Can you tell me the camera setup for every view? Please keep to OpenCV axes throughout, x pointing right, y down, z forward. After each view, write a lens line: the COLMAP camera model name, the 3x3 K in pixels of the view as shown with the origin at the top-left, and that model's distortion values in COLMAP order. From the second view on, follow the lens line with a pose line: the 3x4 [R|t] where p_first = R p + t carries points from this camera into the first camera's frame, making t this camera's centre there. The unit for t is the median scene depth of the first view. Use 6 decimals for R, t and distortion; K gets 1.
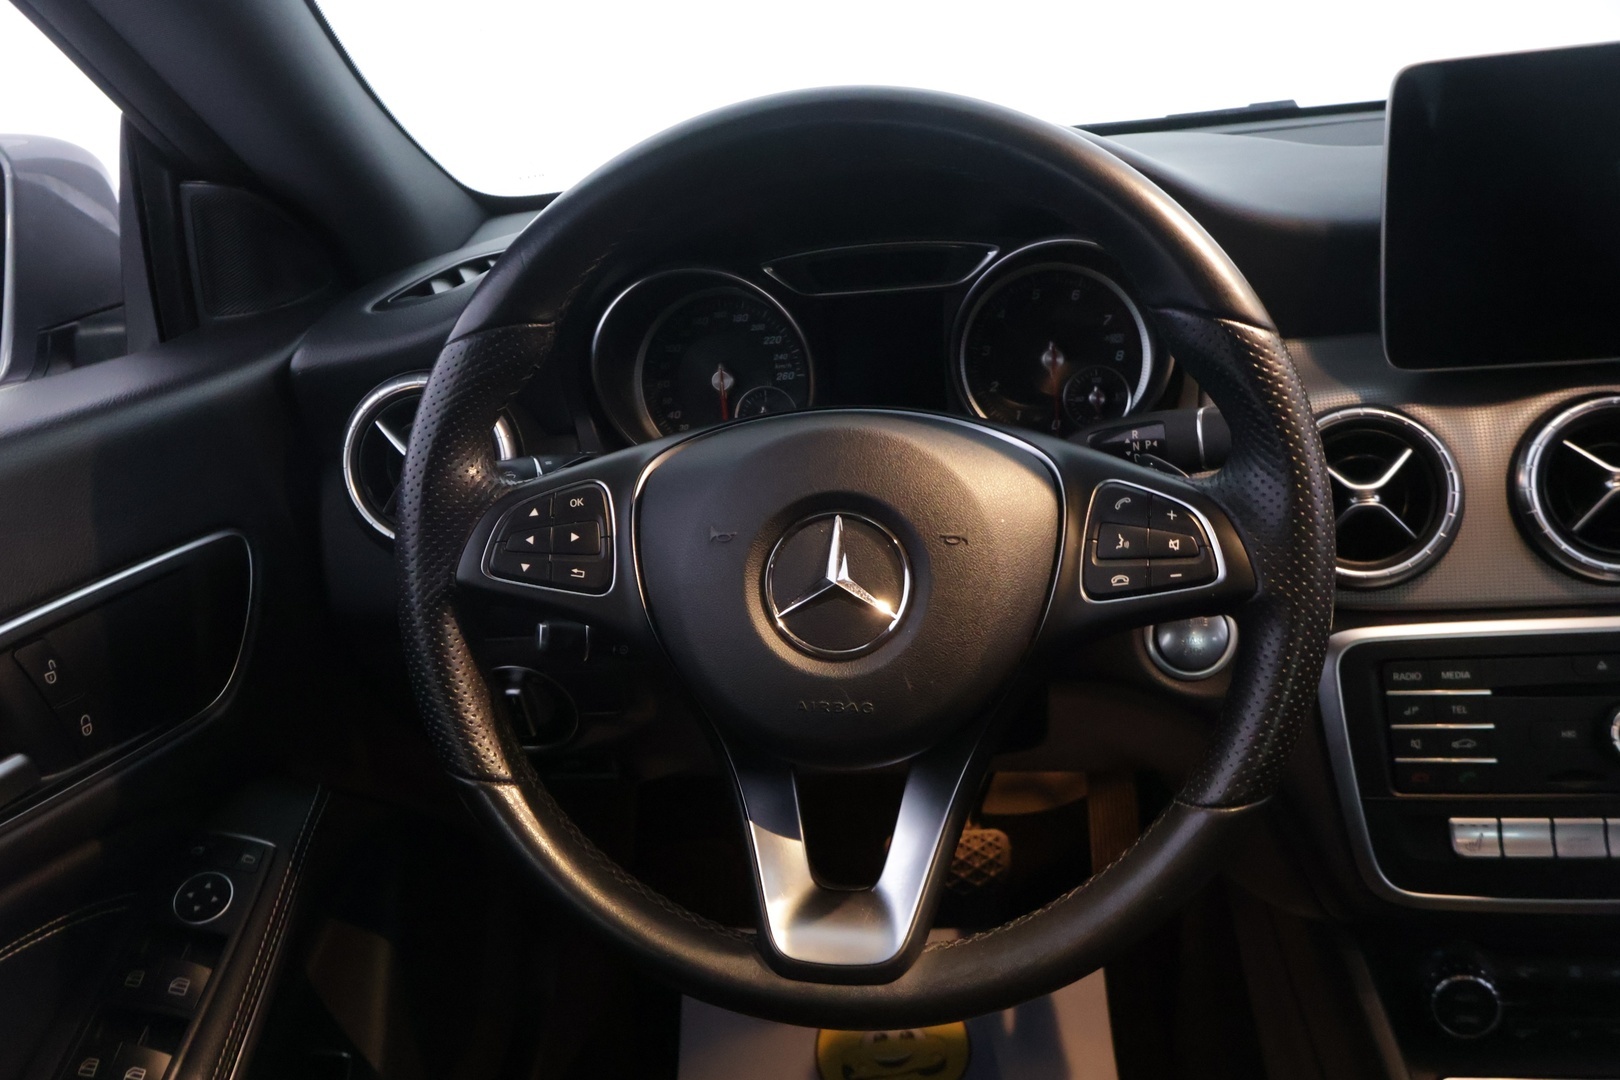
lens RADIAL K [[1354.1, 0, 802.8], [0, 1354.1, 528.9], [0, 0, 1]] dist [-0.011055, 0.003609]
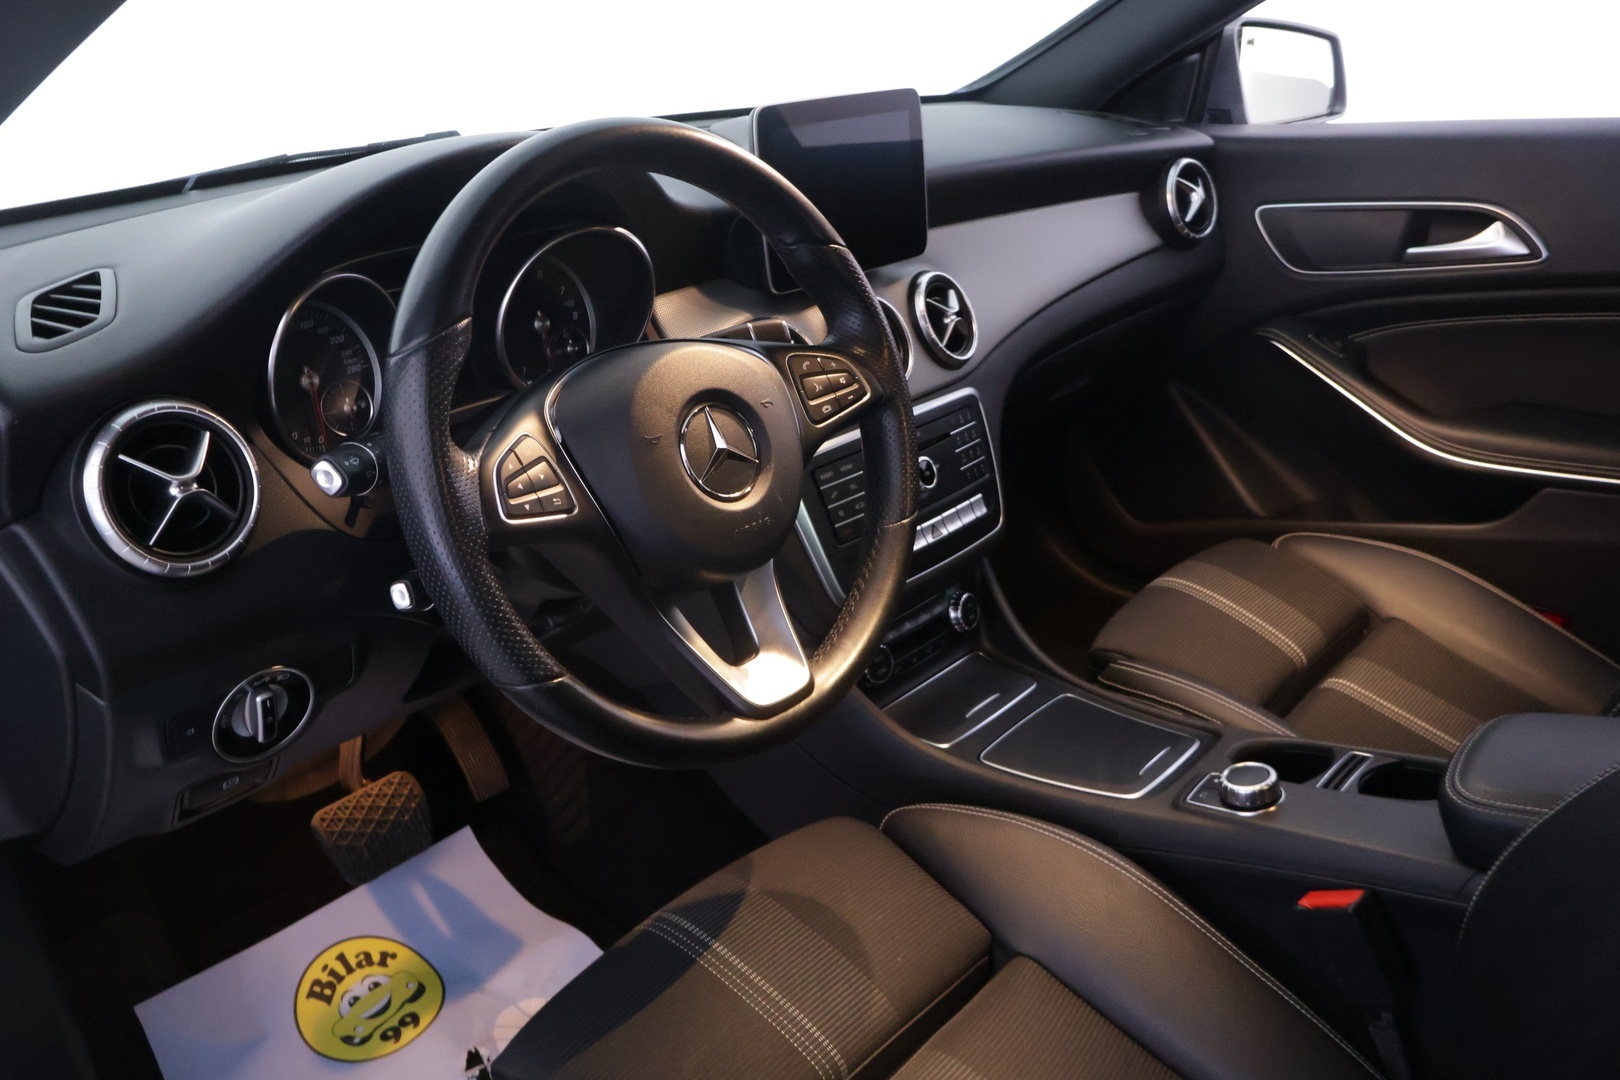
lens RADIAL K [[1463.1, 0, 812.7], [0, 1463.1, 546.7], [0, 0, 1]] dist [0.002767, 0.000335]
pose [[0.551796, -0.238601, 0.799119, -0.901217], [0.250455, 0.961380, 0.114108, -0.013569], [-0.795483, 0.137179, 0.590245, -0.025562]]
